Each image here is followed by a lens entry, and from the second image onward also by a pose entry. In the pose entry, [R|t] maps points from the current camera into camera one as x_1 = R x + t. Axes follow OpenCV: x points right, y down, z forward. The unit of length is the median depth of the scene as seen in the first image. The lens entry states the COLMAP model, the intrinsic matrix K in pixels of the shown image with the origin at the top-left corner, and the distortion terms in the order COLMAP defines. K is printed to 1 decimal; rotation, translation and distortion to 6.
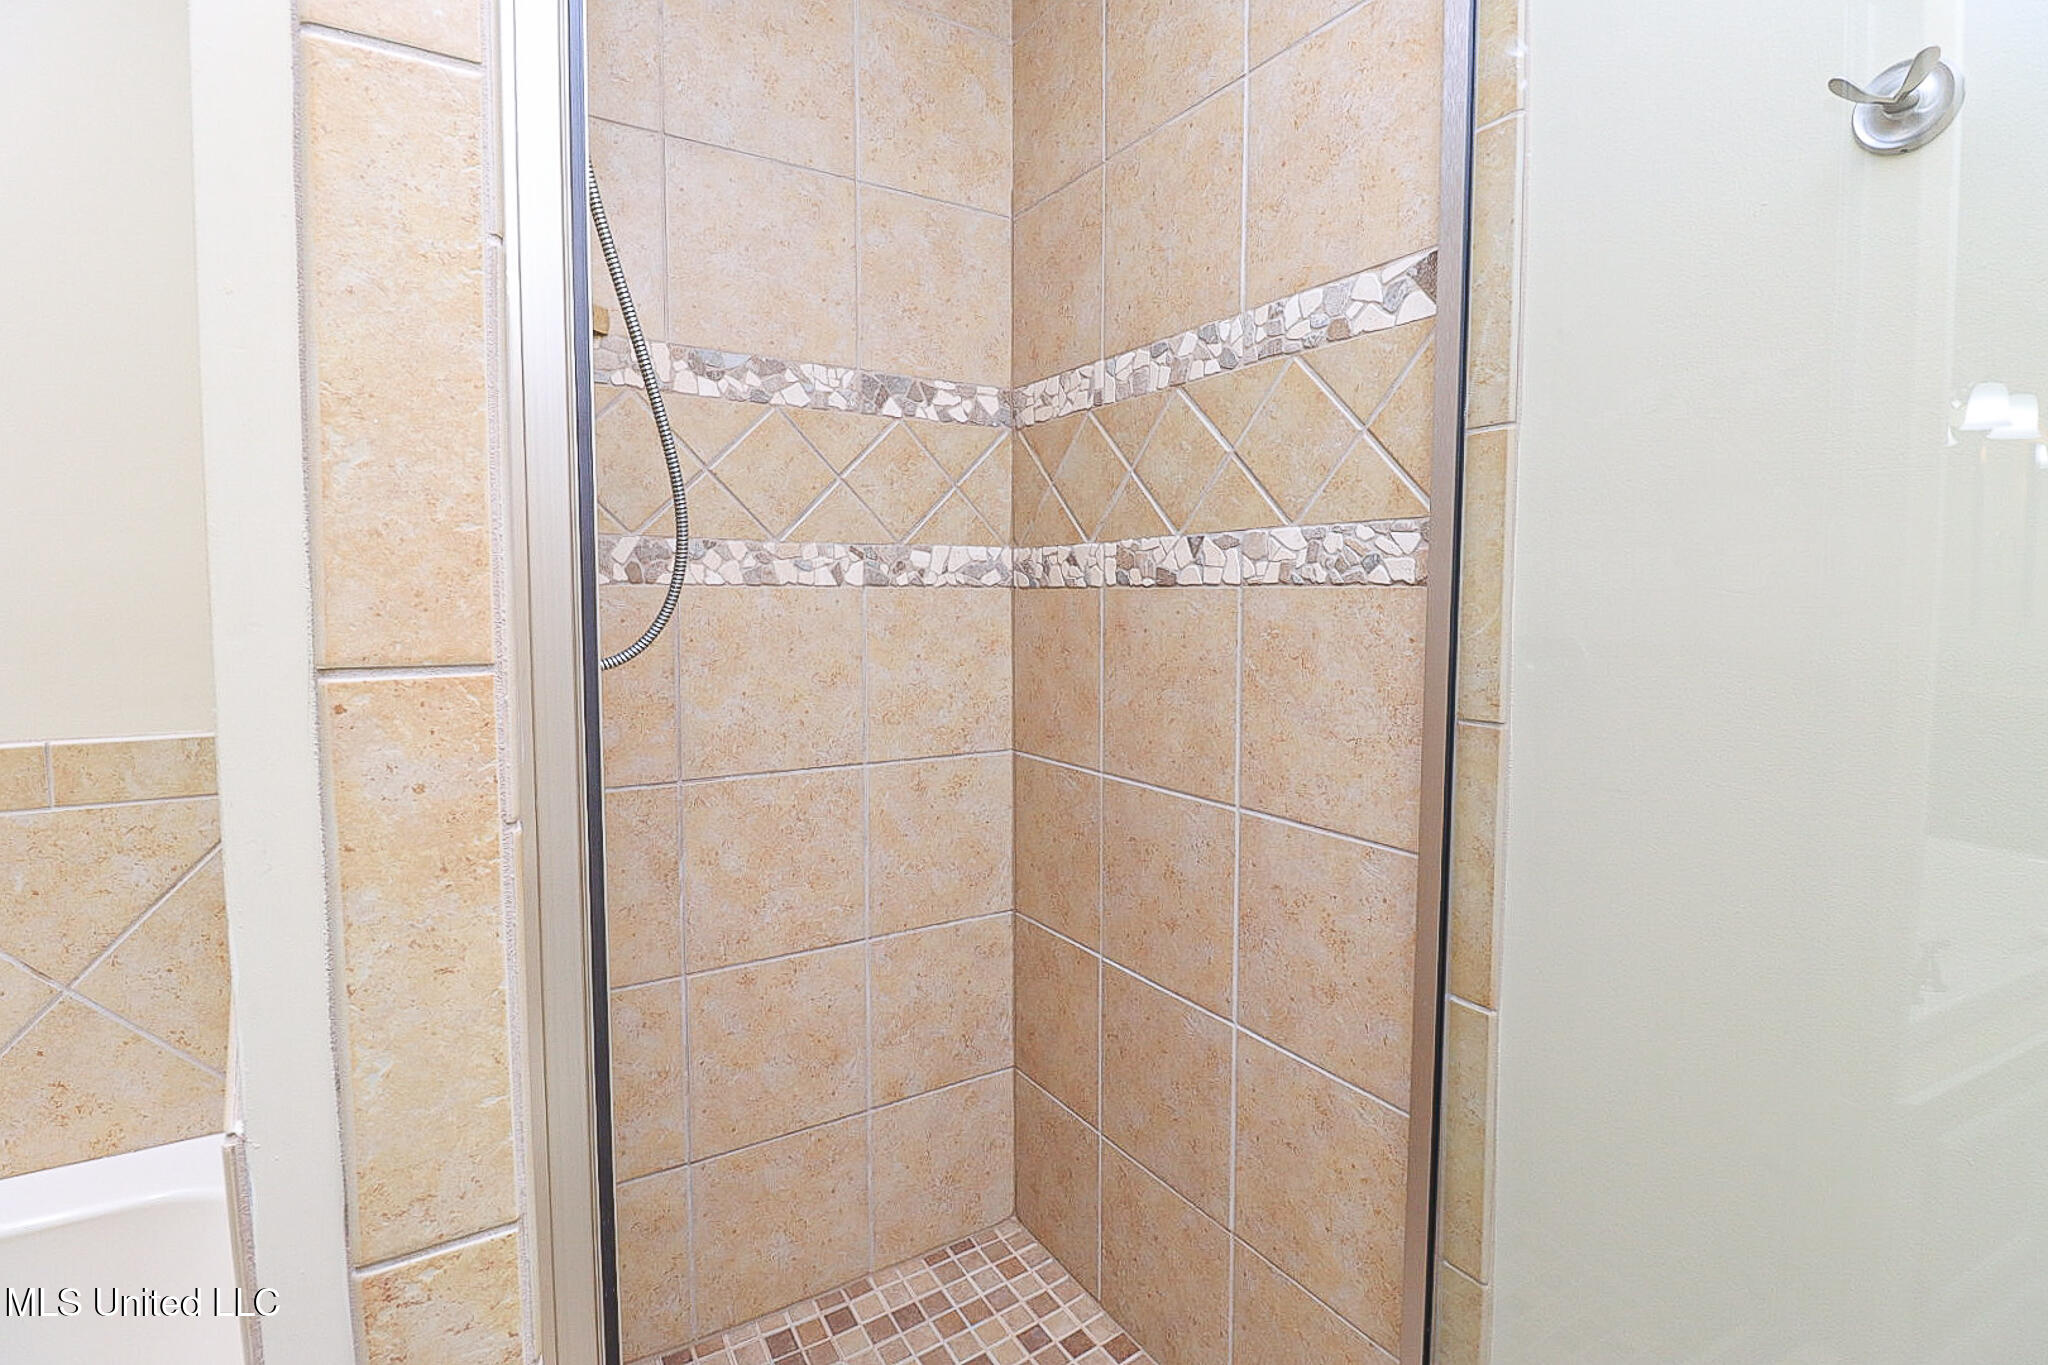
lens RADIAL K [[980.5, 0, 1034.1], [0, 980.5, 671.6], [0, 0, 1]] dist [-0.011344, -0.007519]
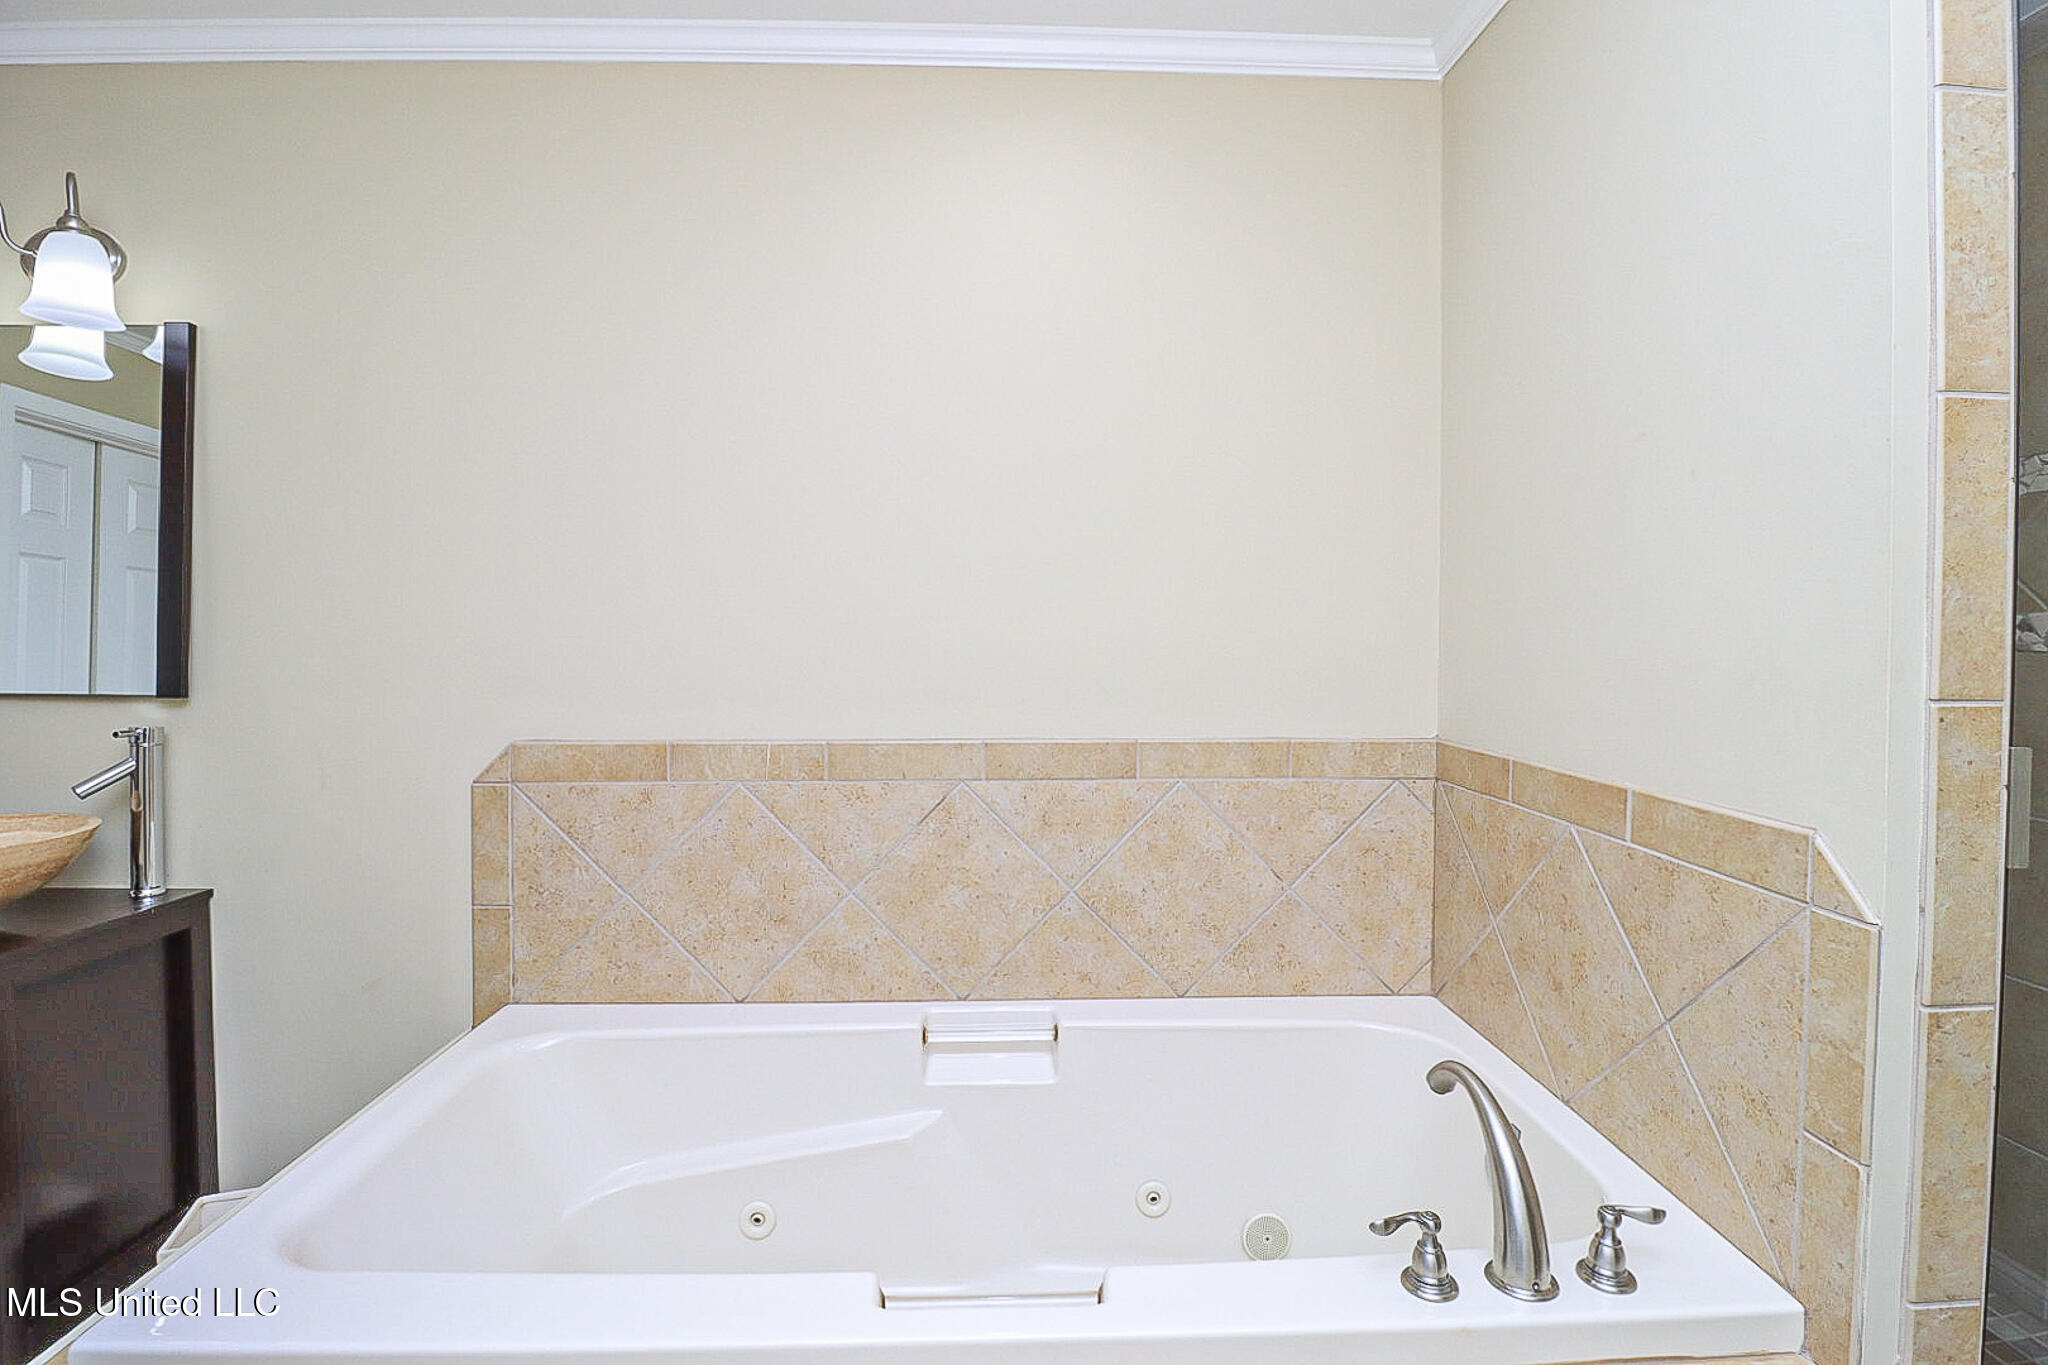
lens RADIAL K [[980.5, 0, 1018.2], [0, 980.5, 664.3], [0, 0, 1]] dist [-0.011344, -0.007519]
pose [[0.869693, 0.017641, -0.493277, -1.283189], [-0.045730, 0.997943, -0.044937, 0.093535], [0.491469, 0.061639, 0.868711, -1.553103]]
